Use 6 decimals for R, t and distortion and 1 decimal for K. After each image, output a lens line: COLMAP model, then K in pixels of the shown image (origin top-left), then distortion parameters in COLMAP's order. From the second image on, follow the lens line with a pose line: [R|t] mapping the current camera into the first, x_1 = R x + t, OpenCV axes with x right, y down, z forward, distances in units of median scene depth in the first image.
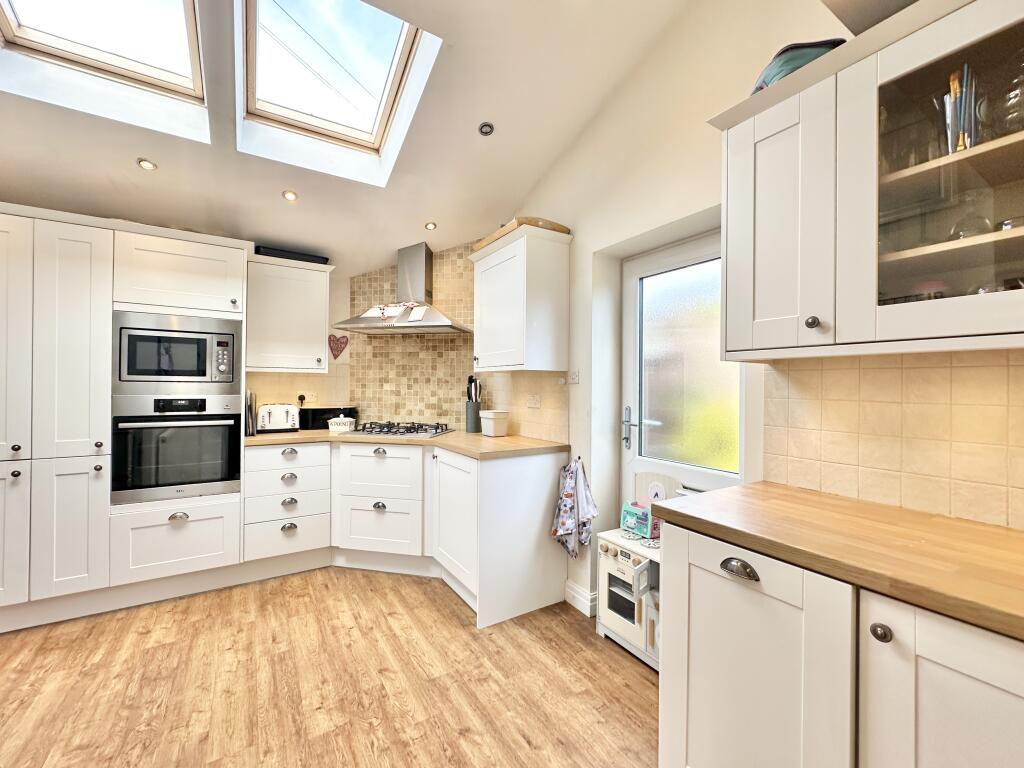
lens RADIAL K [[421.0, 0, 501.9], [0, 421.0, 383.4], [0, 0, 1]] dist [-0.001213, 0.000050]
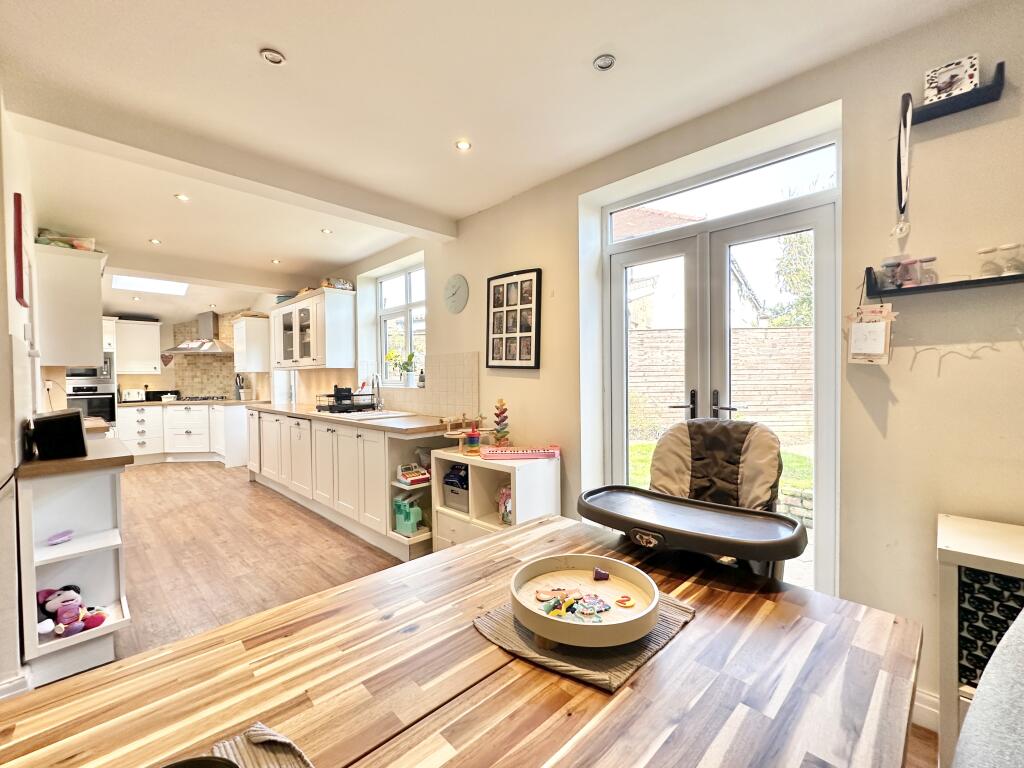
lens RADIAL K [[421.0, 0, 501.9], [0, 421.0, 383.4], [0, 0, 1]] dist [-0.001213, 0.000050]
pose [[0.967695, -0.023736, 0.251003, 0.750225], [0.018449, 0.999556, 0.023397, 0.006302], [-0.251447, -0.018010, 0.967704, -1.549279]]
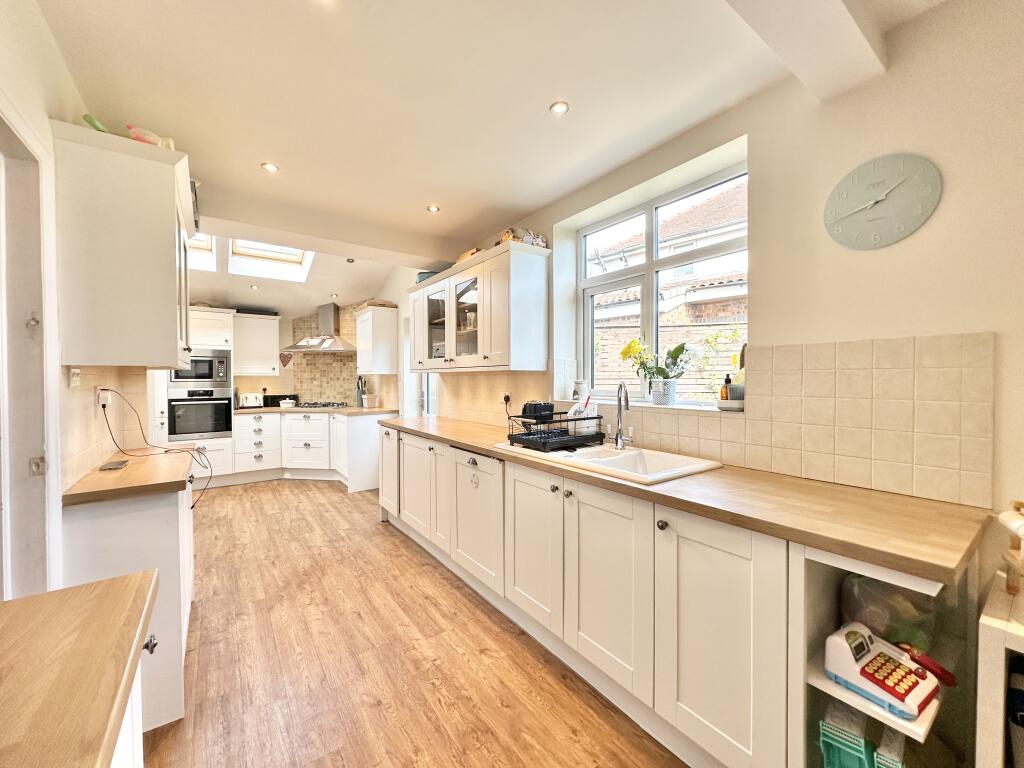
lens RADIAL K [[405.6, 0, 500.2], [0, 405.6, 383.3], [0, 0, 1]] dist [0.002059, 0.000278]
pose [[0.997674, -0.012426, 0.067029, 0.449722], [0.011232, 0.999772, 0.018159, -0.012959], [-0.067239, -0.017364, 0.997586, -0.867507]]
